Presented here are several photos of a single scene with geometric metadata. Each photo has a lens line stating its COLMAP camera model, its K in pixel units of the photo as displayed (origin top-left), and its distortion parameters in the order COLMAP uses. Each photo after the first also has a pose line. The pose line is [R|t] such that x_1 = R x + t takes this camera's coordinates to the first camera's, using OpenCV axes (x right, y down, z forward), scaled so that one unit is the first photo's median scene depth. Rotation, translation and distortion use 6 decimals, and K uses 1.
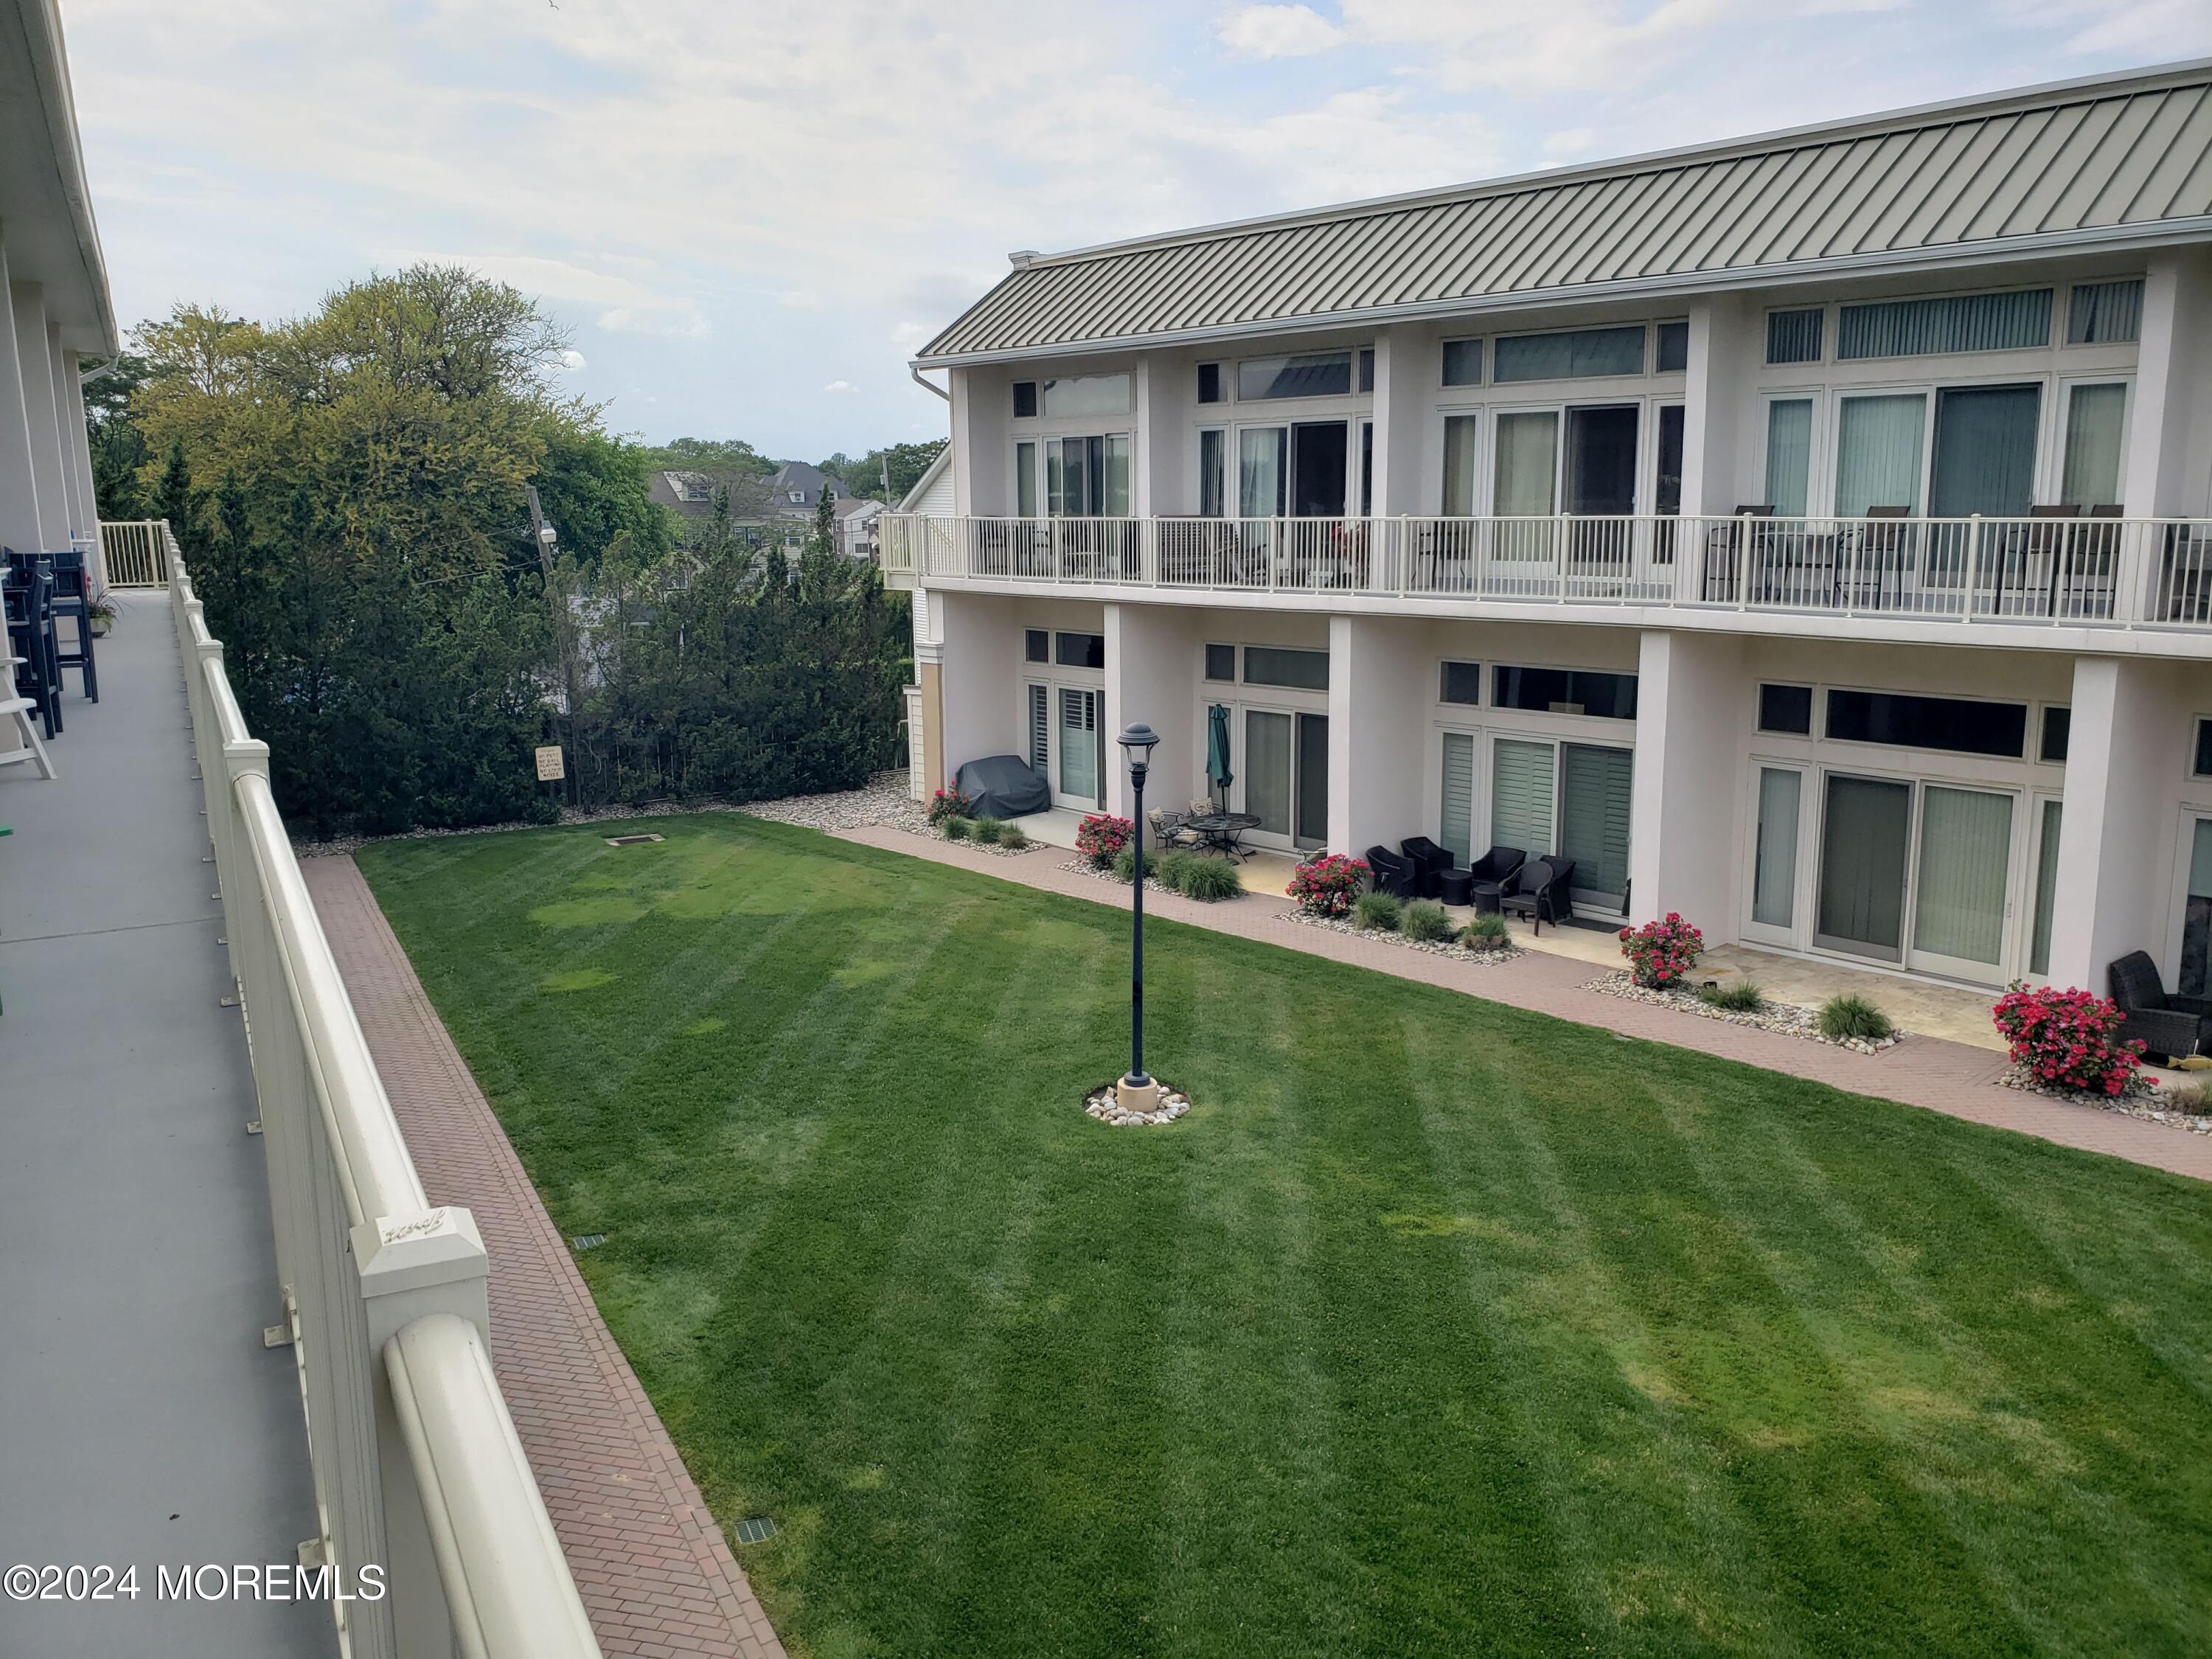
lens RADIAL K [[1727.5, 0, 1102.0], [0, 1727.5, 821.3], [0, 0, 1]] dist [0.023724, -0.020780]
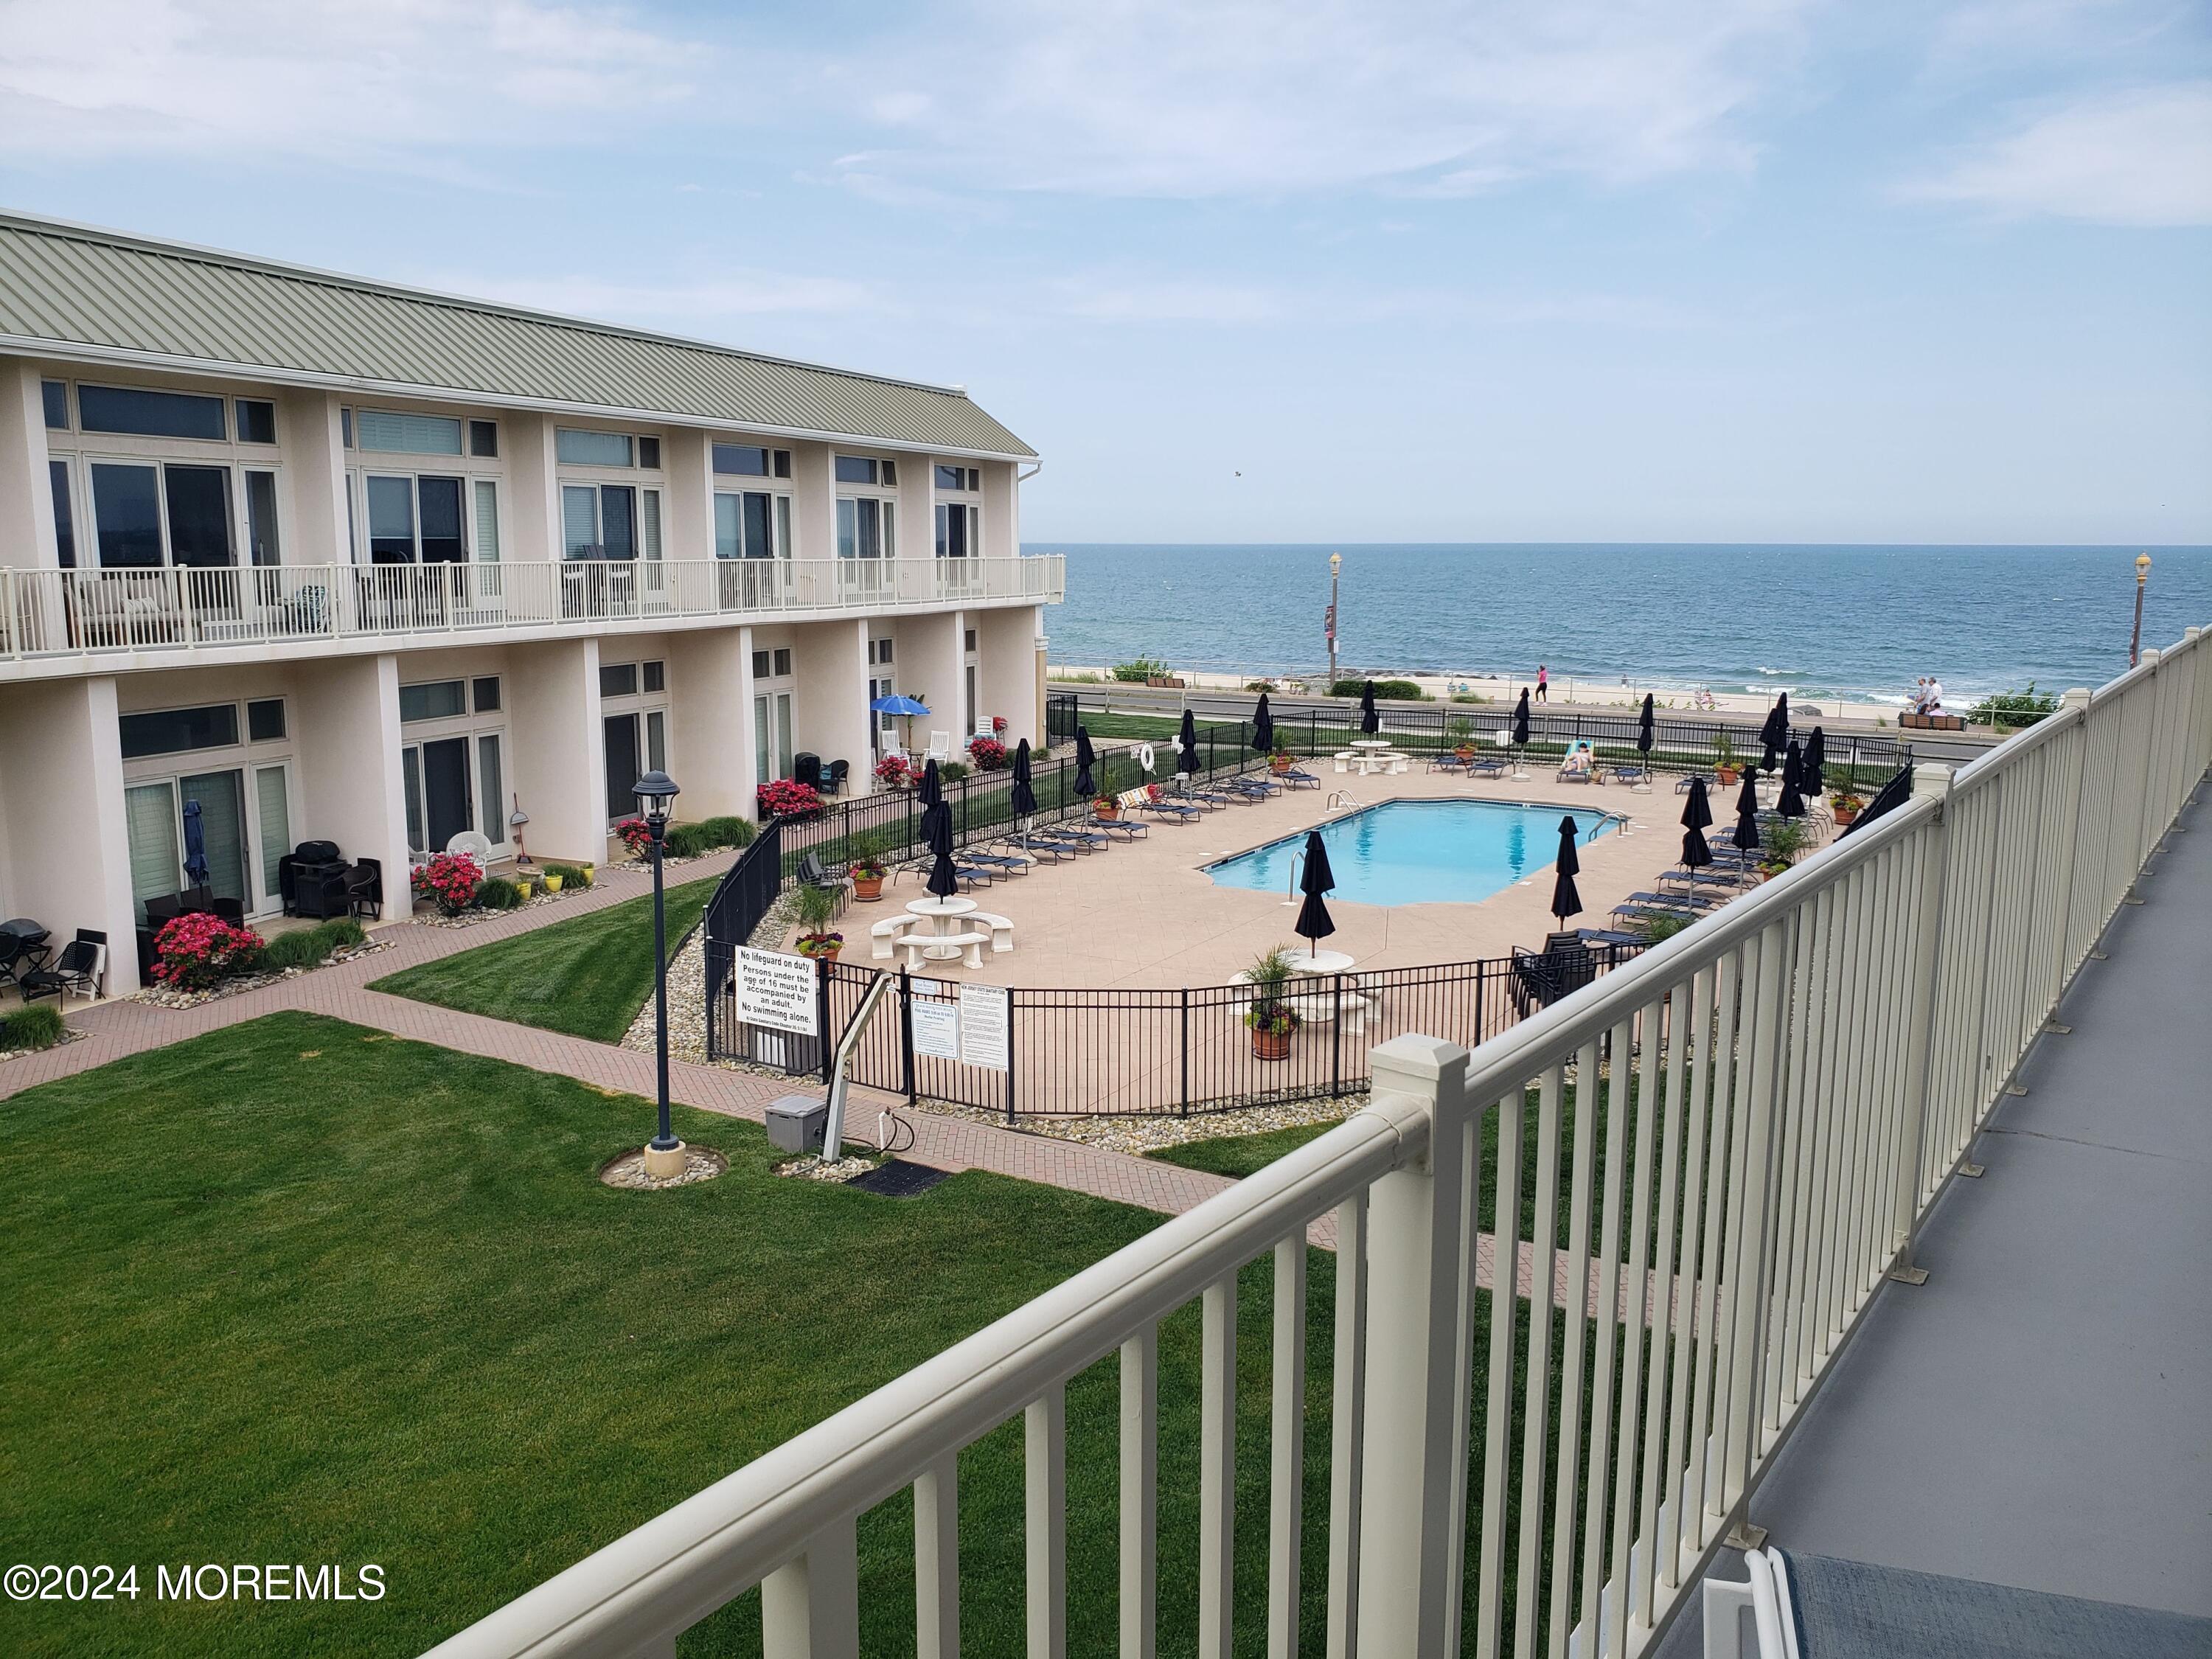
lens RADIAL K [[1727.5, 0, 1106.7], [0, 1727.5, 827.7], [0, 0, 1]] dist [0.023724, -0.020780]
pose [[-0.397496, -0.146595, 0.905819, -0.996046], [0.173275, 0.957405, 0.230980, -0.178887], [-0.901095, 0.248769, -0.355163, 0.947869]]
